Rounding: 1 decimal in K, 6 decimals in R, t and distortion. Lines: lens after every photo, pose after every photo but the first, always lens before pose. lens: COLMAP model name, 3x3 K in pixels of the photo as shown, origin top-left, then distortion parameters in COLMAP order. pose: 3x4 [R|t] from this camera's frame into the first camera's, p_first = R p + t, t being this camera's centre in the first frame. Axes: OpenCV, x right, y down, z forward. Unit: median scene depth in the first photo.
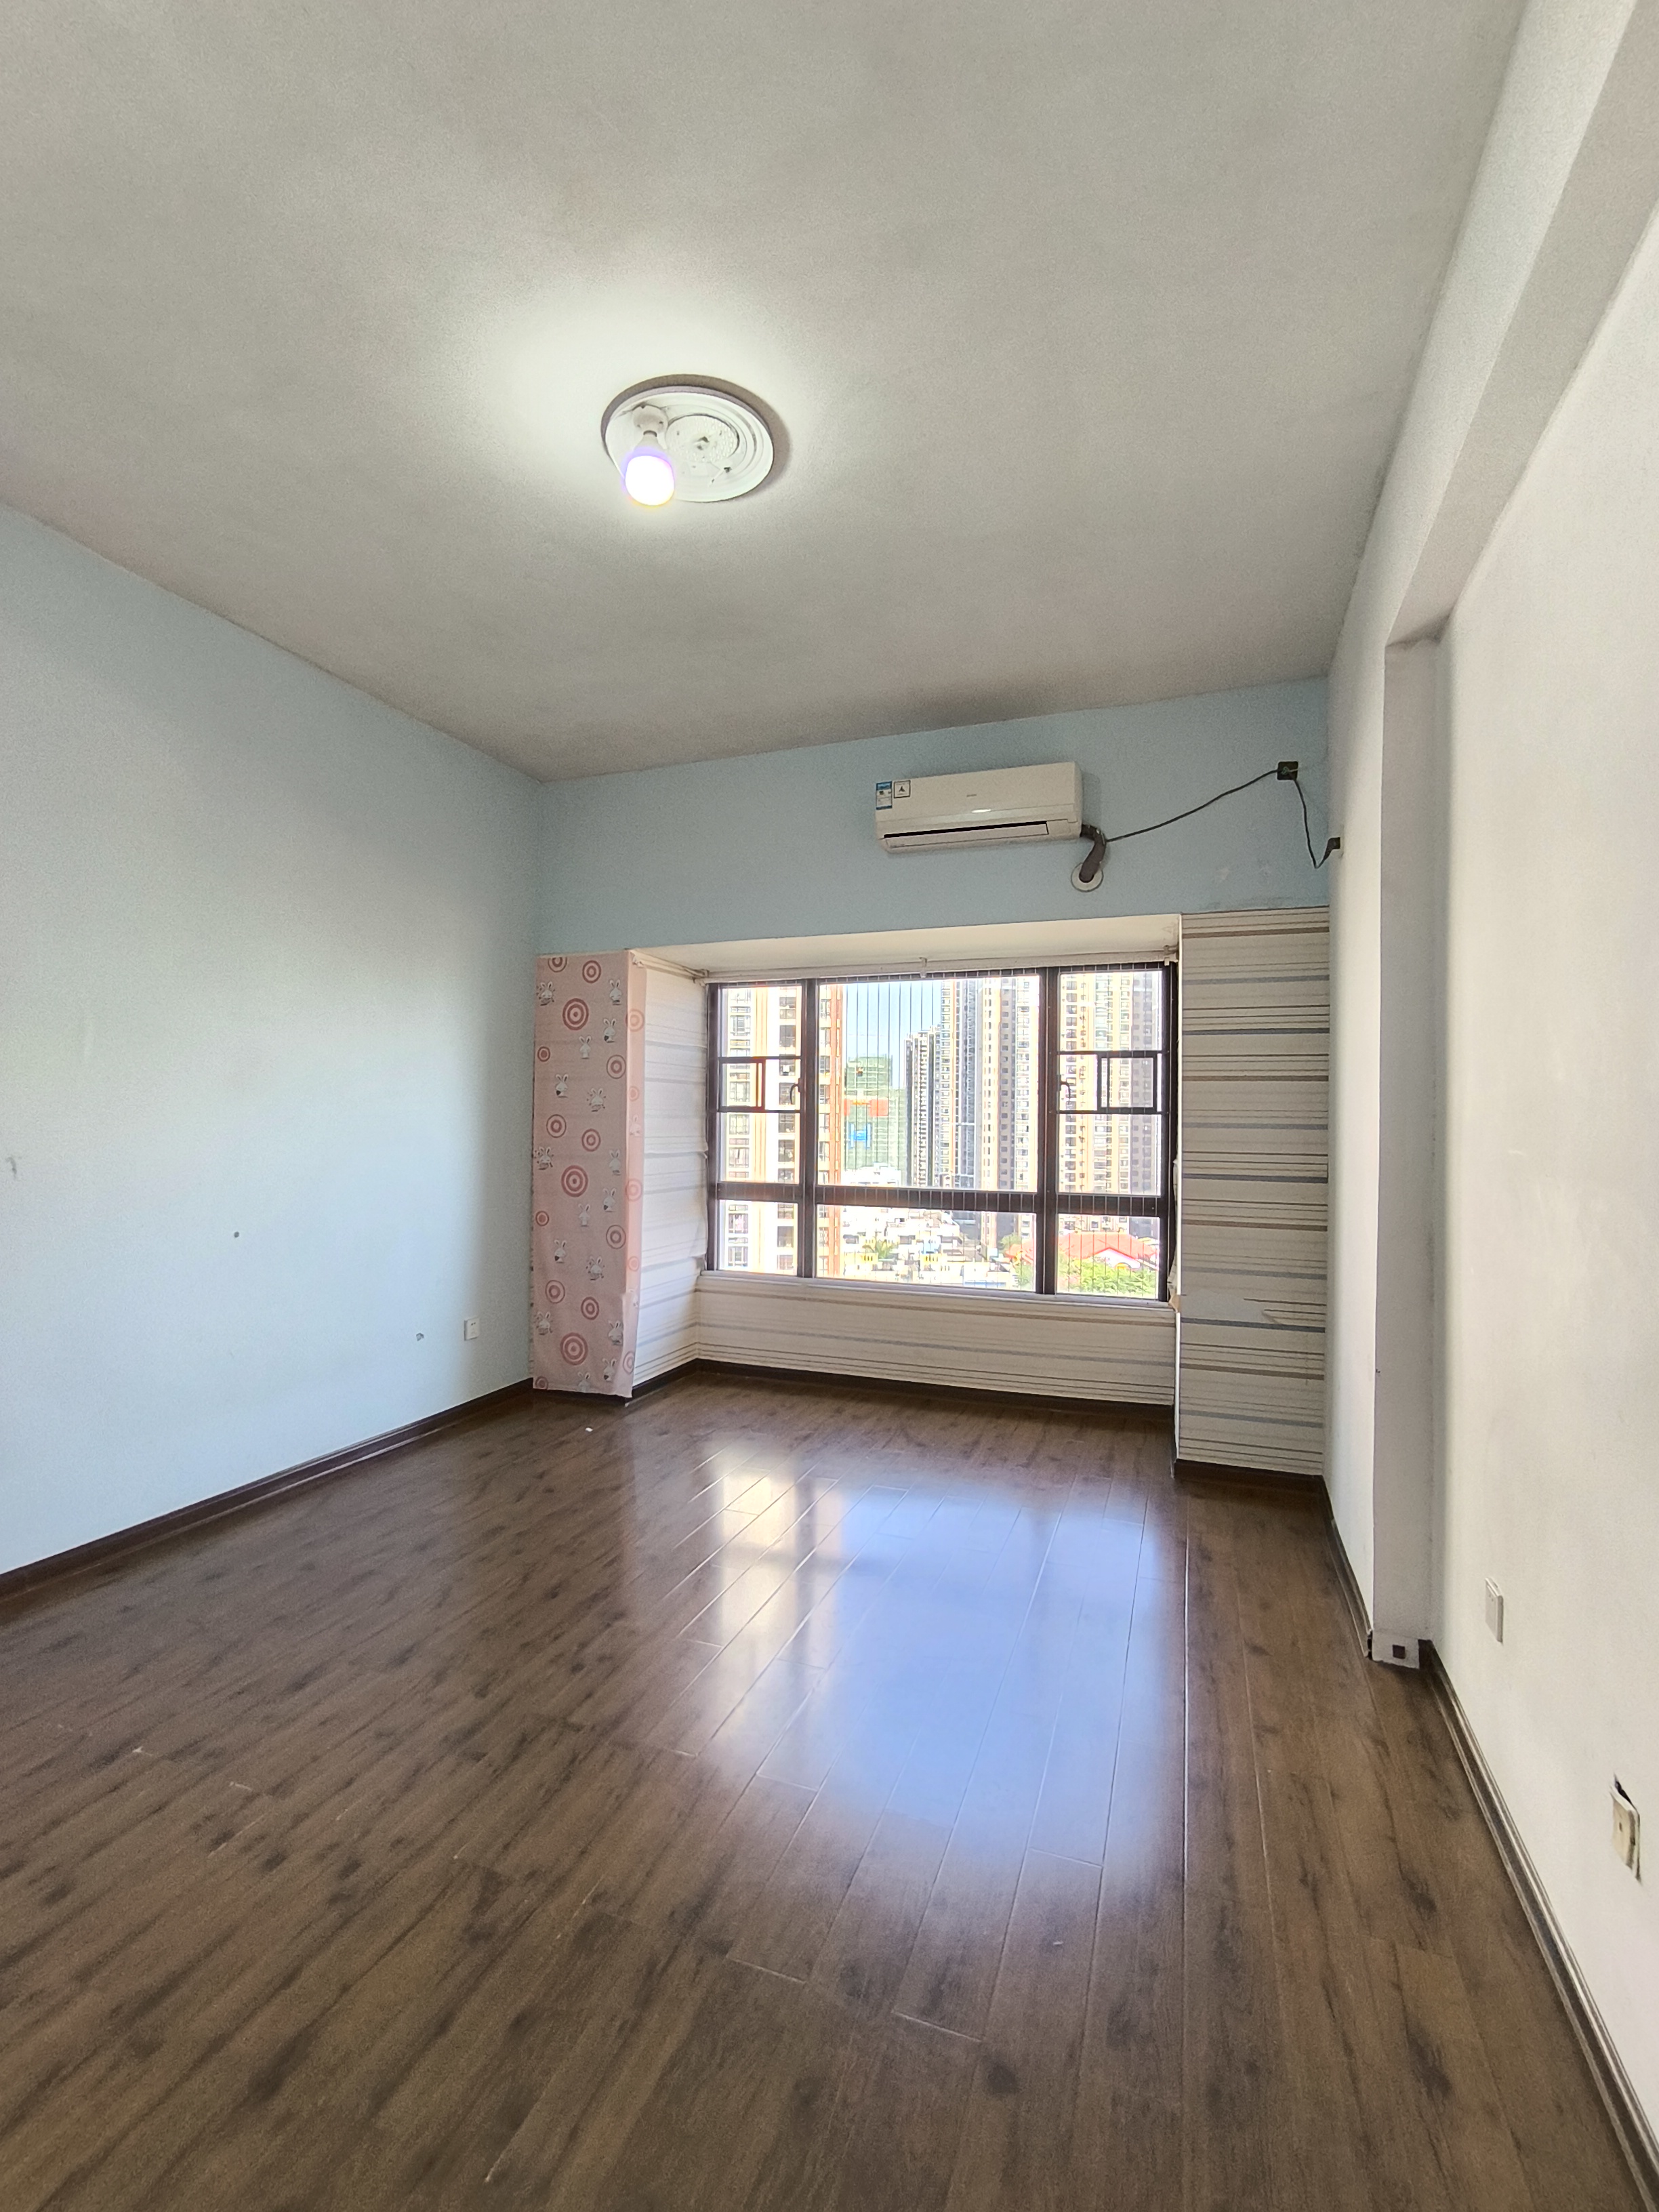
lens RADIAL K [[1014.0, 0, 829.5], [0, 1014.0, 1106.0], [0, 0, 1]] dist [-0.014938, 0.000266]
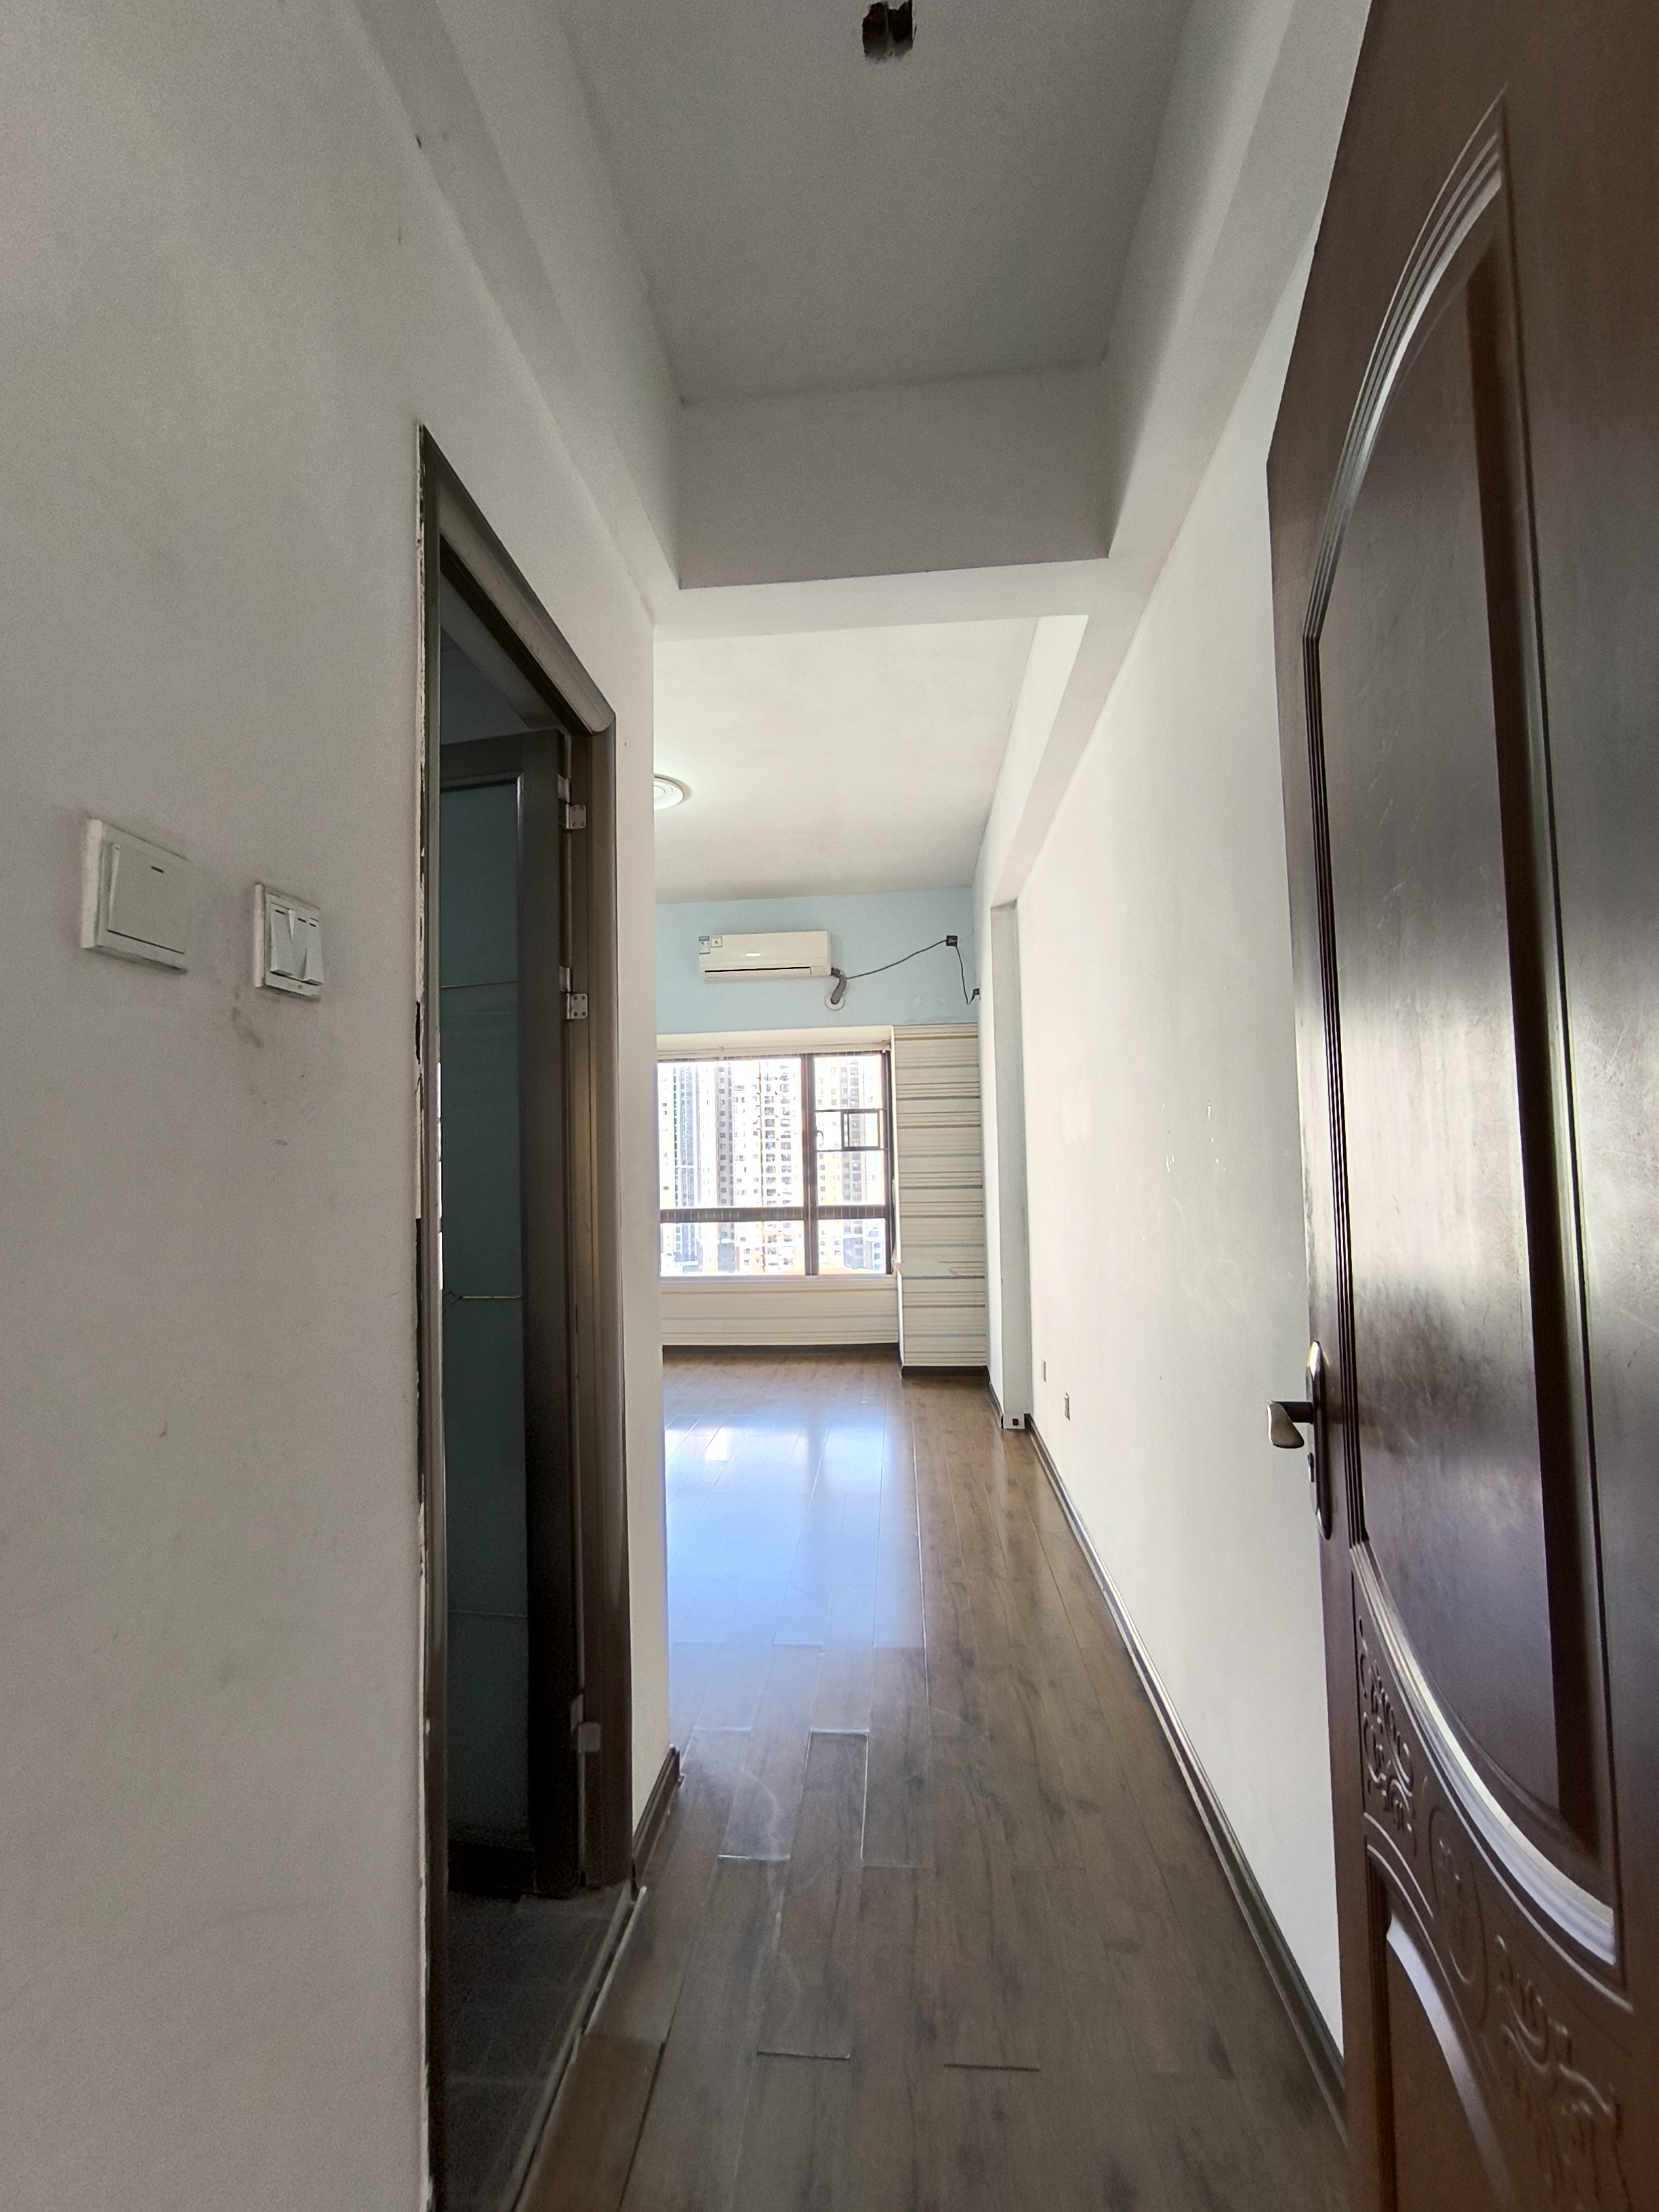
lens RADIAL K [[1014.0, 0, 829.5], [0, 1014.0, 1106.0], [0, 0, 1]] dist [-0.014938, 0.000266]
pose [[0.961053, -0.018385, 0.275751, -0.176921], [0.030050, 0.998821, -0.038138, -0.003269], [-0.274725, 0.044939, 0.960472, -0.463889]]
